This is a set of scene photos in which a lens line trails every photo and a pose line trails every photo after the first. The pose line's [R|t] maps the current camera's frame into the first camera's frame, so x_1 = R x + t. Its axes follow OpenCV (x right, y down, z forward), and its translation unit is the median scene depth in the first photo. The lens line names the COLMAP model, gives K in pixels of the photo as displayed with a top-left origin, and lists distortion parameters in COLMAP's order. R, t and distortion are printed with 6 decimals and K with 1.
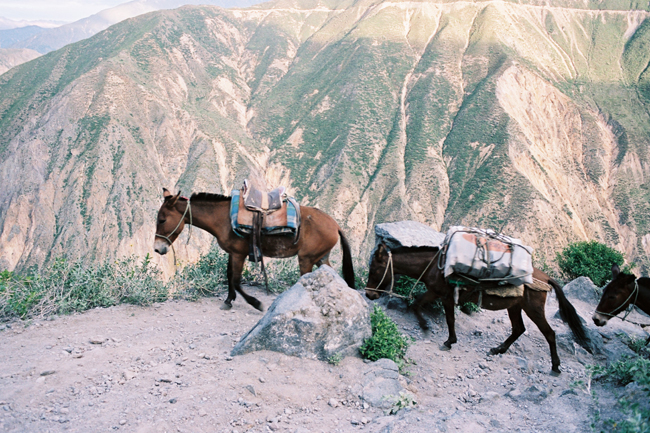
lens RADIAL K [[551.1, 0, 313.5], [0, 551.1, 216.4], [0, 0, 1]] dist [-0.073369, 0.079538]
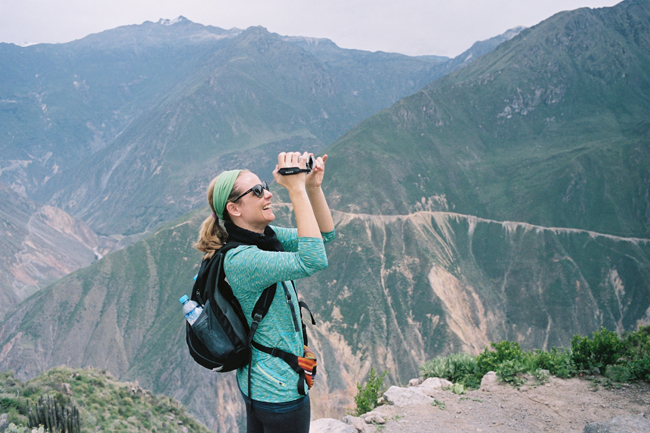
lens RADIAL K [[551.1, 0, 330.2], [0, 551.1, 212.2], [0, 0, 1]] dist [-0.073369, 0.079538]
pose [[0.916313, -0.038697, 0.398590, -0.839001], [0.061603, 0.997094, -0.044815, -0.435026], [-0.395697, 0.065619, 0.916034, -0.771705]]
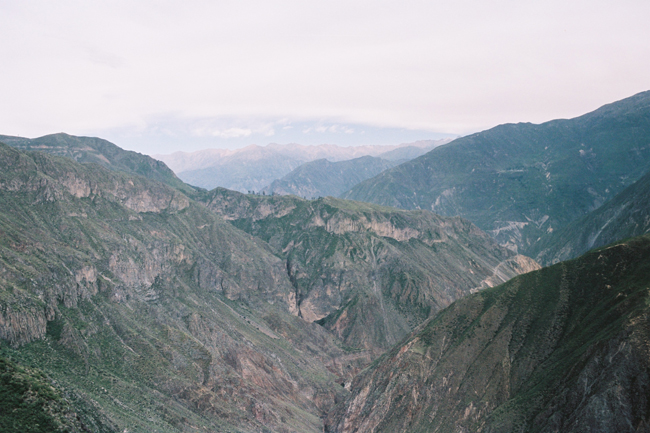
lens RADIAL K [[551.1, 0, 322.4], [0, 551.1, 208.7], [0, 0, 1]] dist [-0.073369, 0.079538]
pose [[0.878316, 0.007420, -0.478023, -0.501622], [-0.107035, 0.977550, -0.181492, -0.233436], [0.465945, 0.210572, 0.859392, -0.452469]]
